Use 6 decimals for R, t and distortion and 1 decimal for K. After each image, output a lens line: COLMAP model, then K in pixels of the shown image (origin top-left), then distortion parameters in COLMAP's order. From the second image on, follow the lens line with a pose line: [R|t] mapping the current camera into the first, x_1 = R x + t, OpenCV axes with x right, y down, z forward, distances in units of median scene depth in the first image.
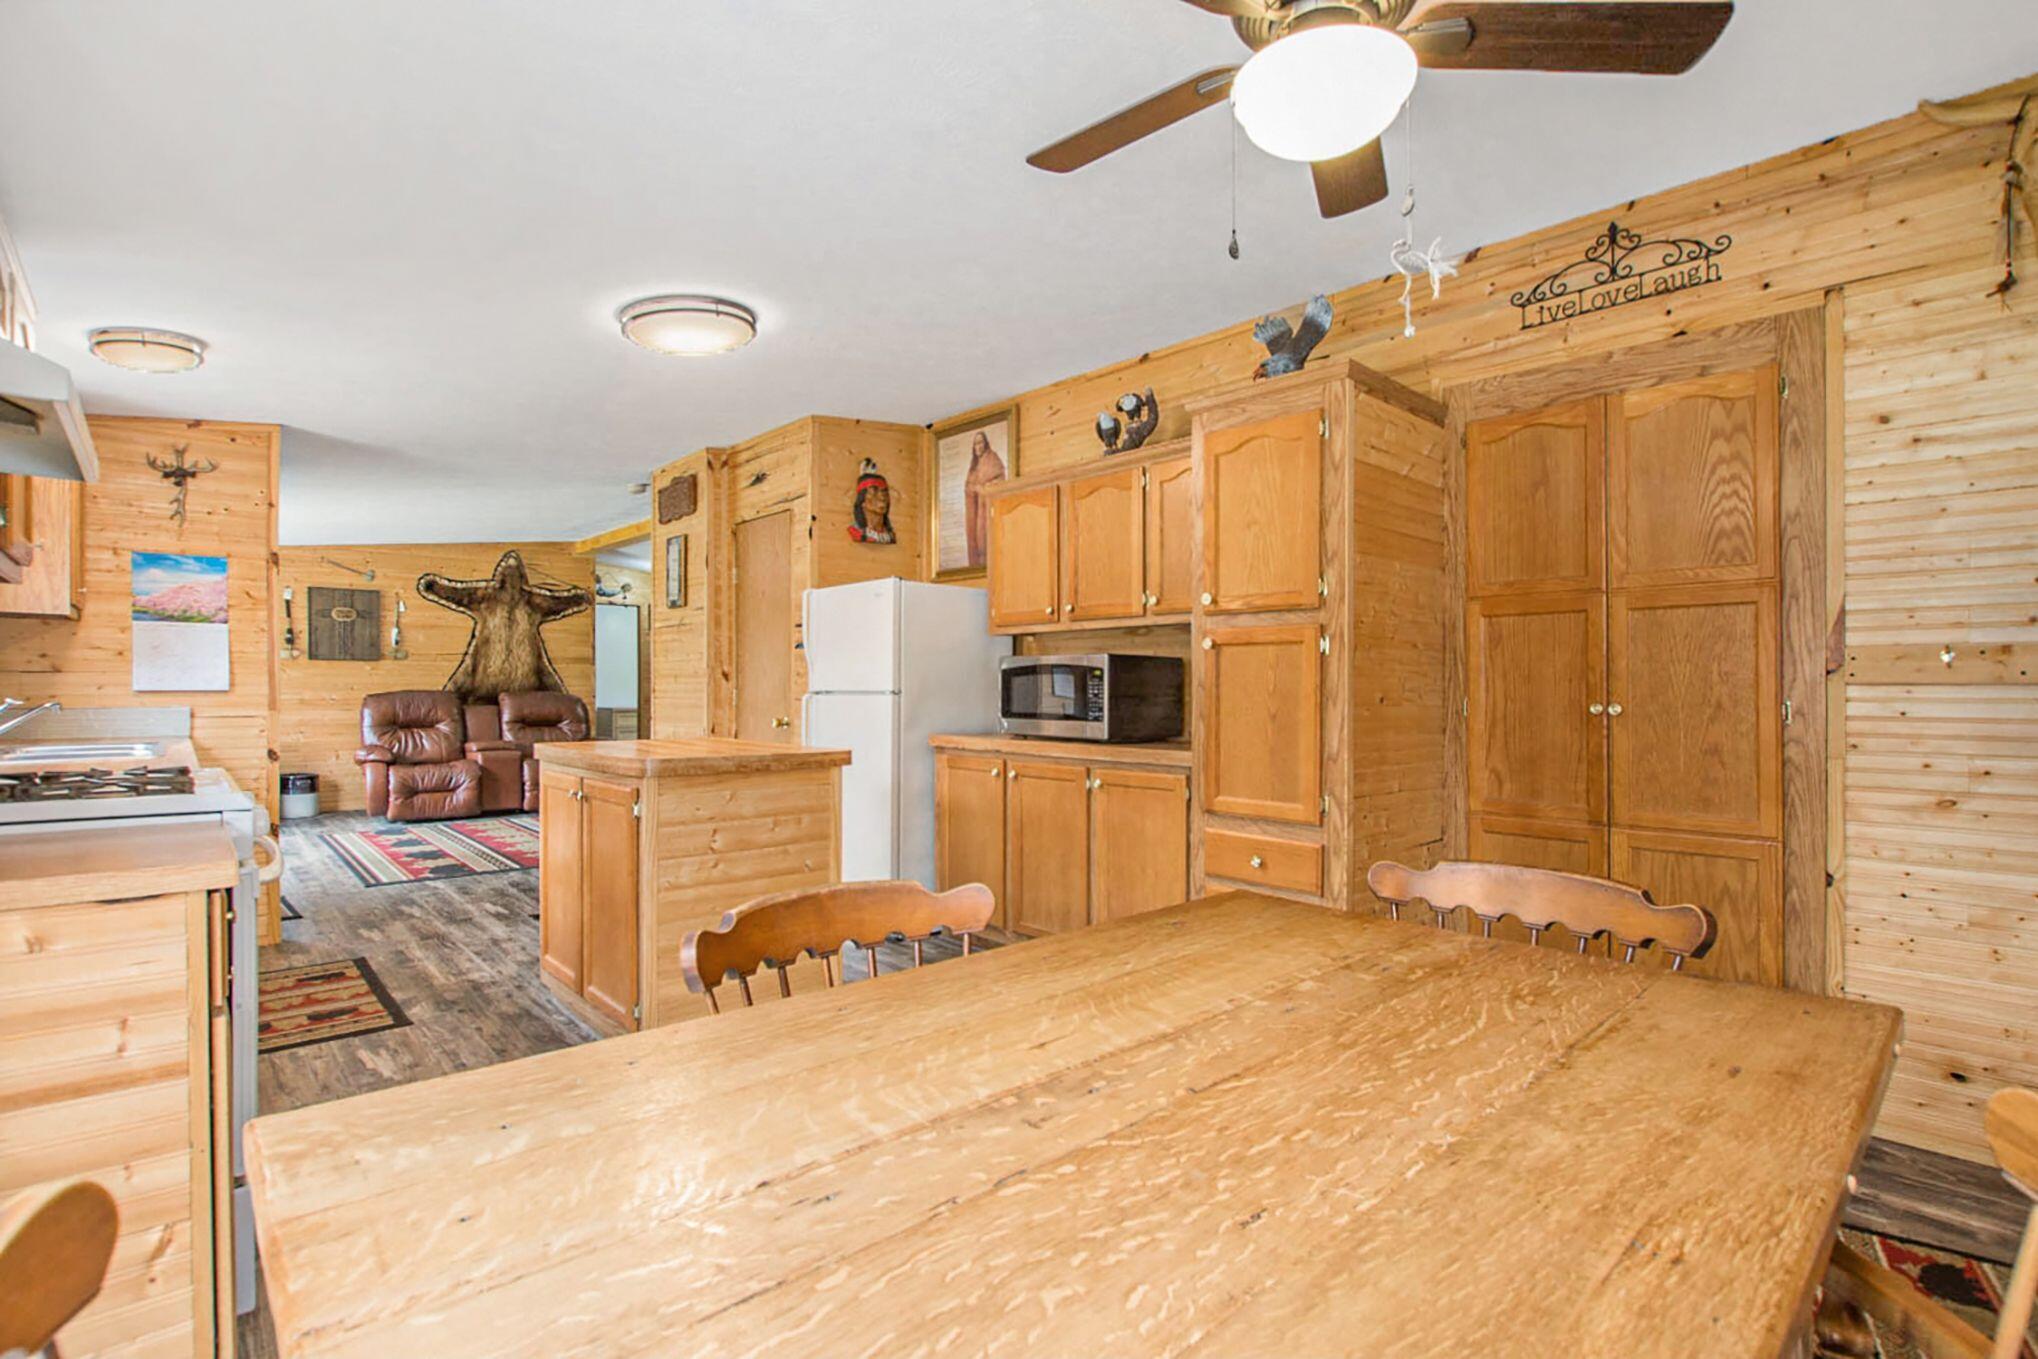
lens RADIAL K [[951.5, 0, 1020.1], [0, 951.5, 685.3], [0, 0, 1]] dist [-0.027536, -0.000113]
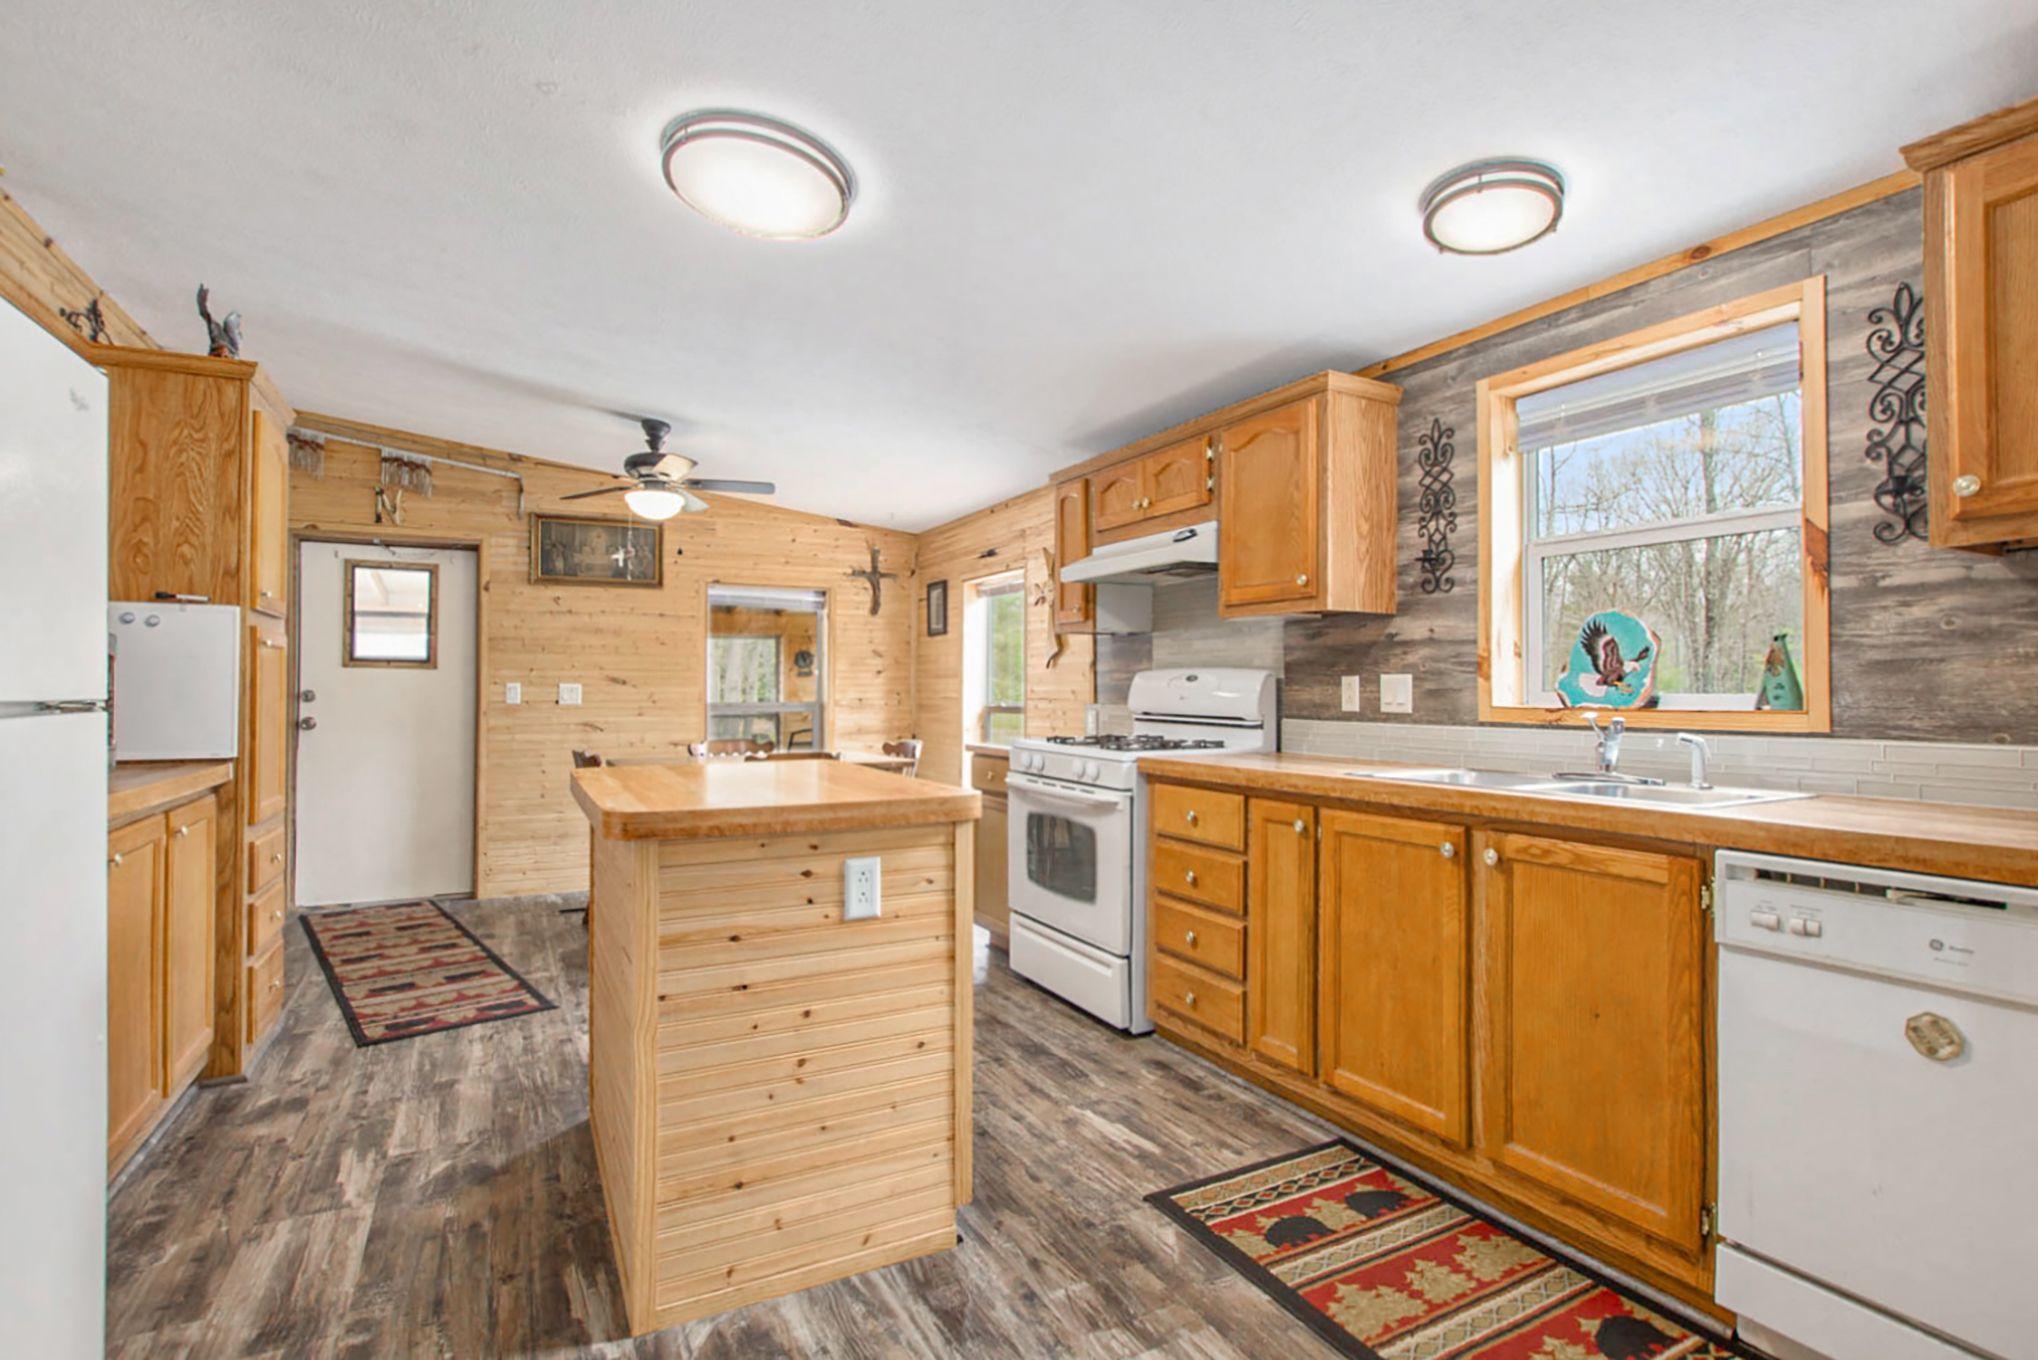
lens RADIAL K [[951.5, 0, 1015.3], [0, 951.5, 677.2], [0, 0, 1]] dist [-0.027536, -0.000113]
pose [[-0.970737, 0.004464, 0.240104, -0.702782], [0.002933, 0.999973, -0.006734, 0.000897], [-0.240127, -0.005833, -0.970724, 1.616076]]
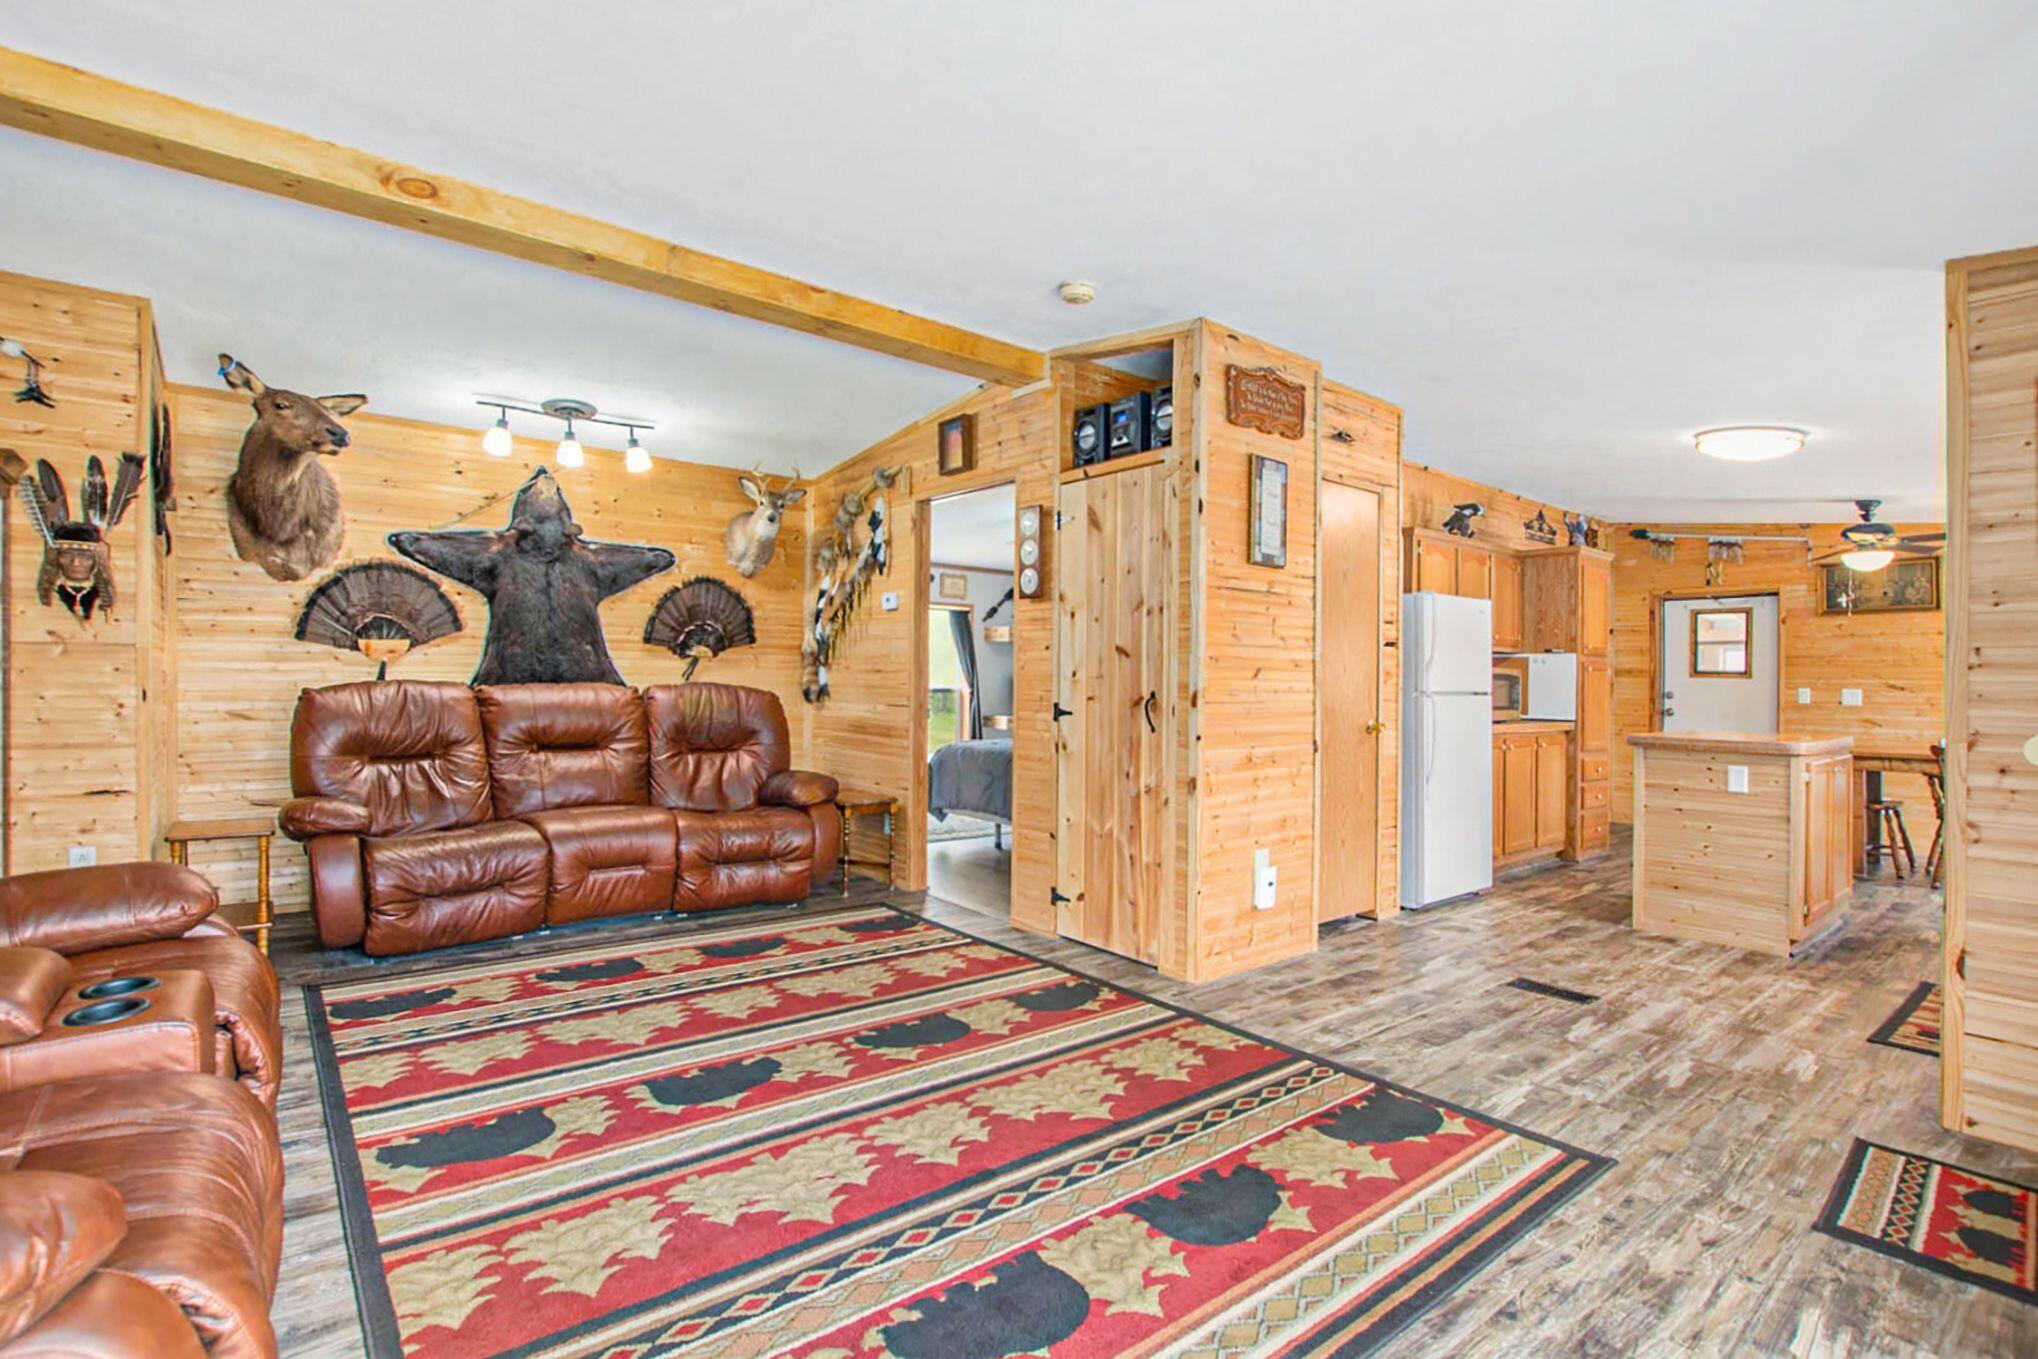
lens RADIAL K [[951.5, 0, 1018.6], [0, 951.5, 682.6], [0, 0, 1]] dist [-0.027536, -0.000113]
pose [[0.057059, 0.002009, 0.998369, -1.312217], [-0.006241, 0.999979, -0.001655, -0.000193], [-0.998351, -0.006137, 0.057071, 1.825508]]
